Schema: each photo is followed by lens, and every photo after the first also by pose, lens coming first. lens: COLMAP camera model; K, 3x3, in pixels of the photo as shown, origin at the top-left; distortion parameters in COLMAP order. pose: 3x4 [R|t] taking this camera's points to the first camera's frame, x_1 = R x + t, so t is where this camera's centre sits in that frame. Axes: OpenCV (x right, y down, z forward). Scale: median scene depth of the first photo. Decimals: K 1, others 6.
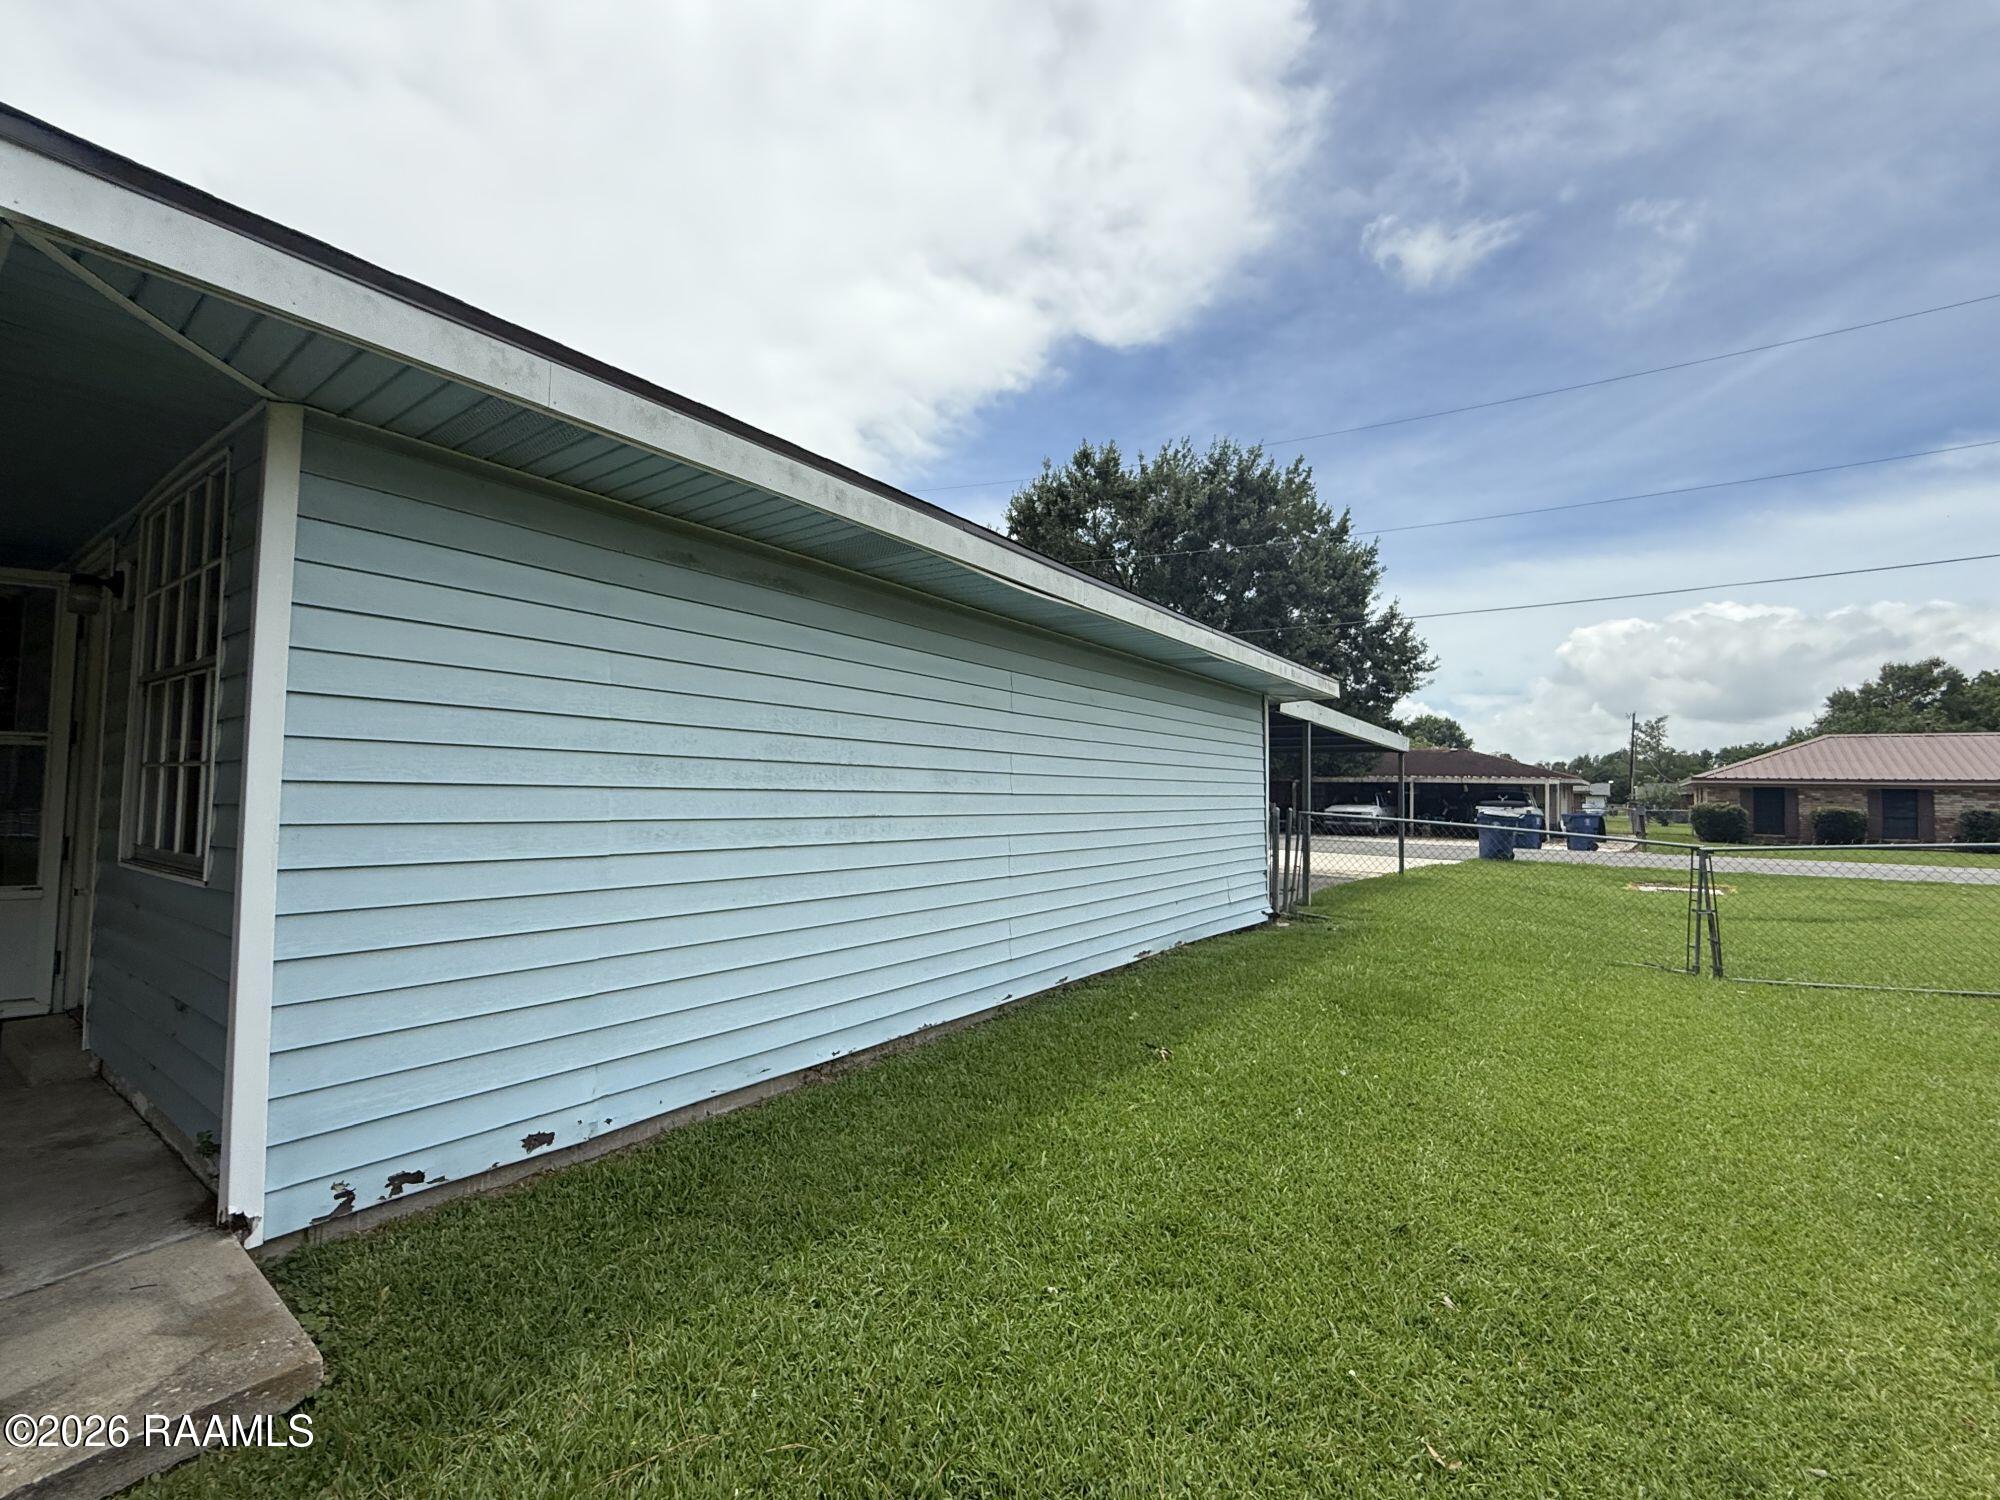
lens RADIAL K [[862.7, 0, 1004.2], [0, 862.7, 746.8], [0, 0, 1]] dist [0.001209, 0.000087]
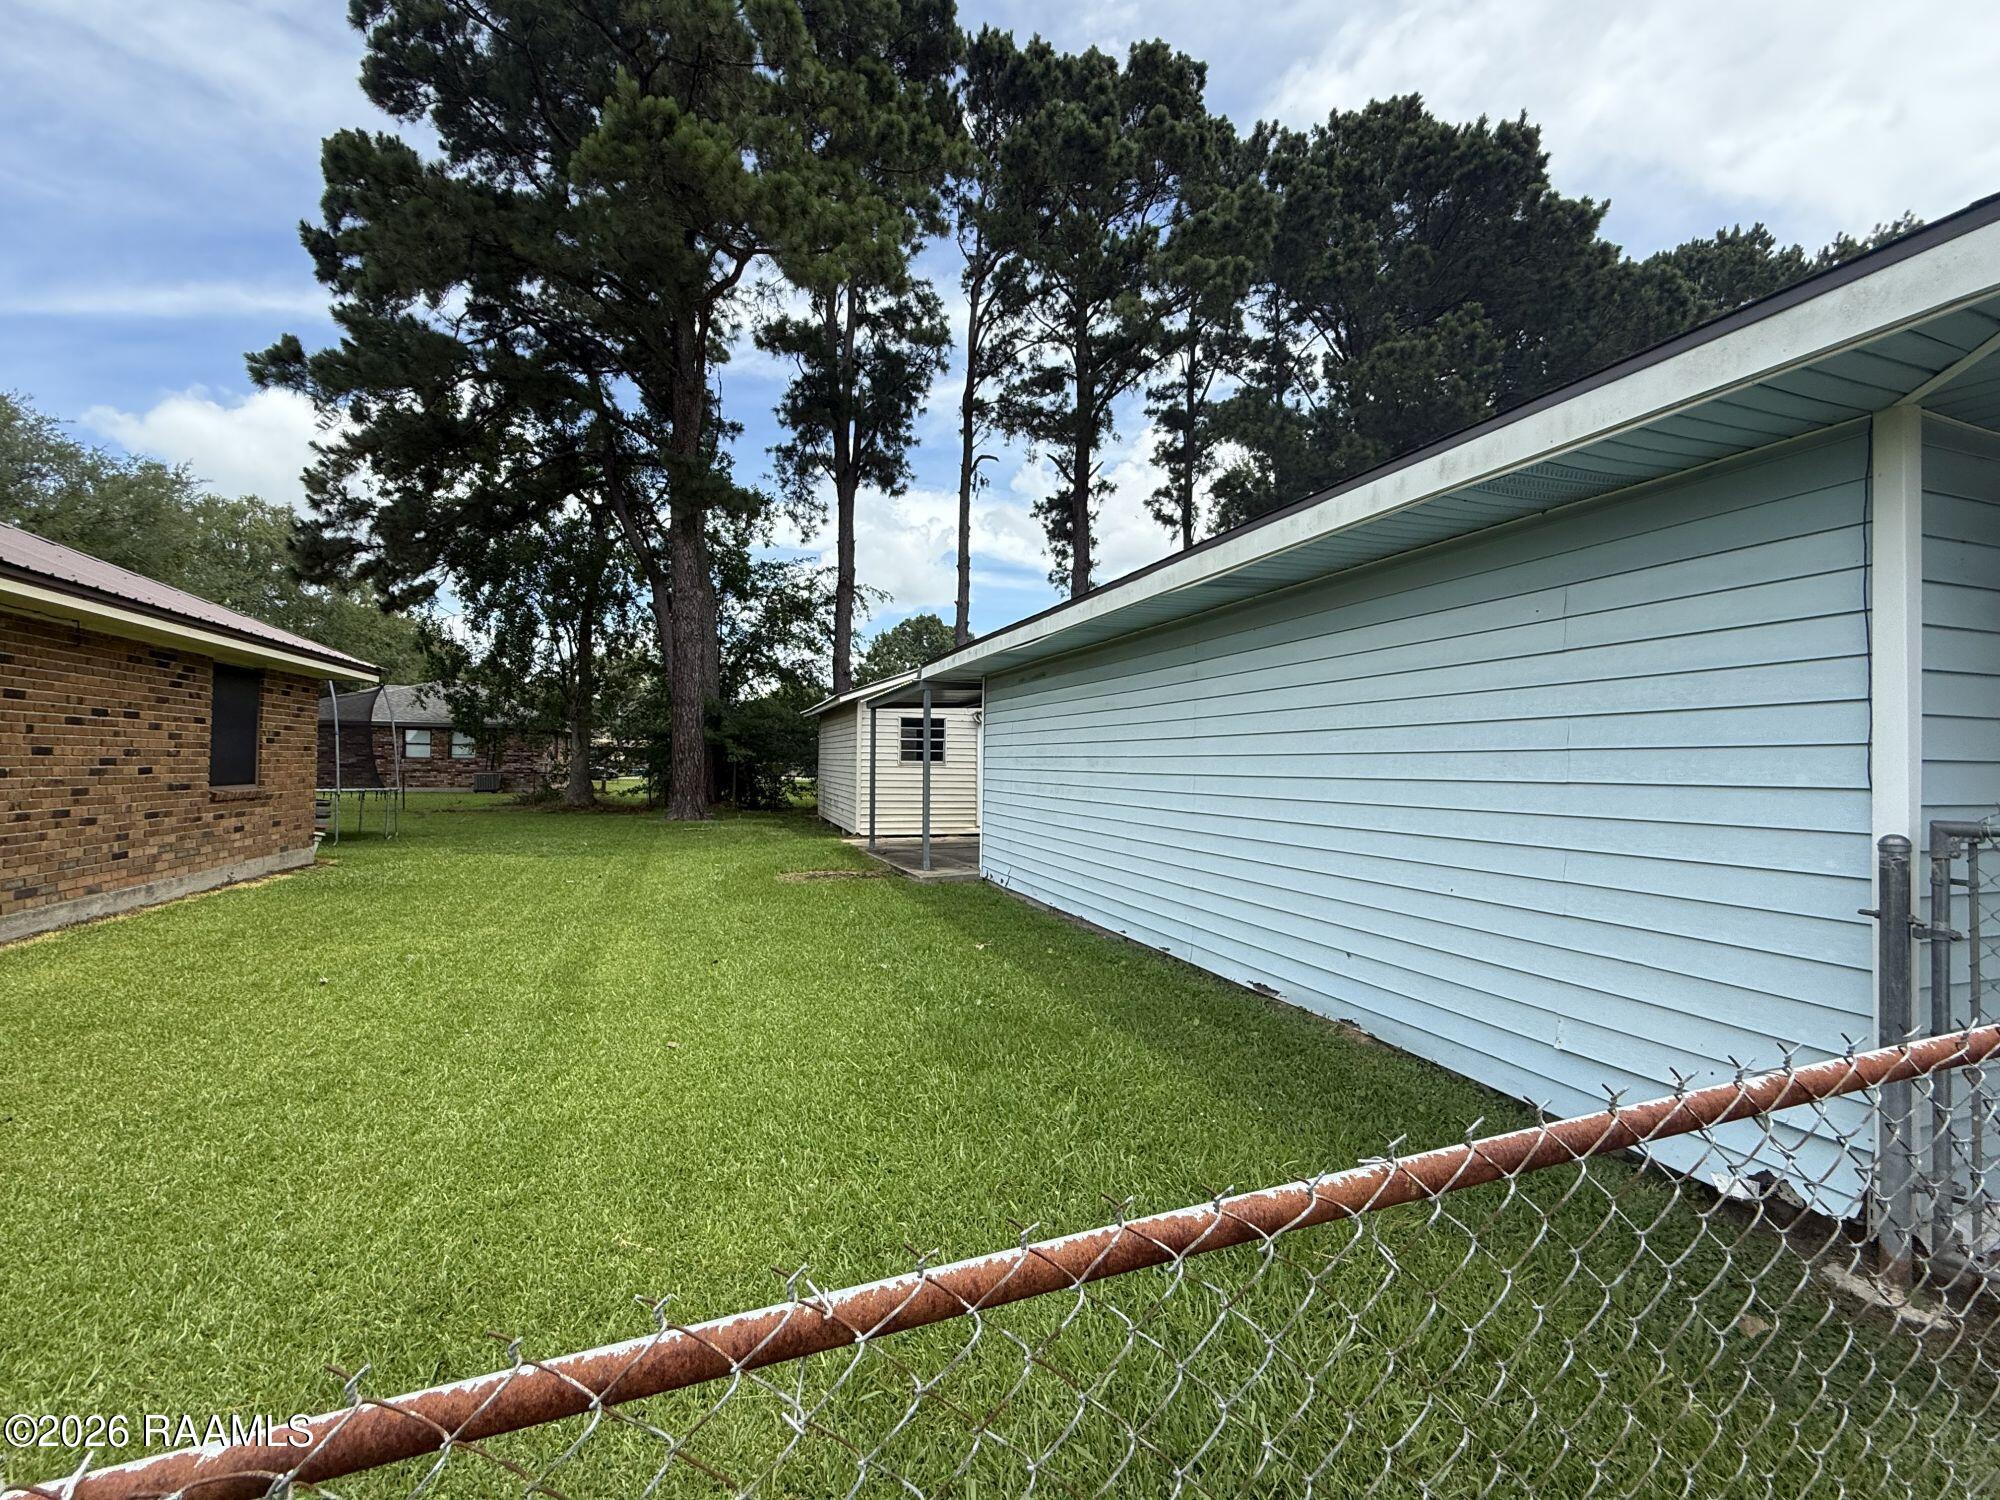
lens RADIAL K [[862.7, 0, 1007.9], [0, 862.7, 760.6], [0, 0, 1]] dist [0.001209, 0.000087]
pose [[-0.568345, -0.053523, -0.821048, 1.041407], [-0.007547, 0.998179, -0.059846, 0.103943], [0.822756, -0.027817, -0.567714, 1.427881]]
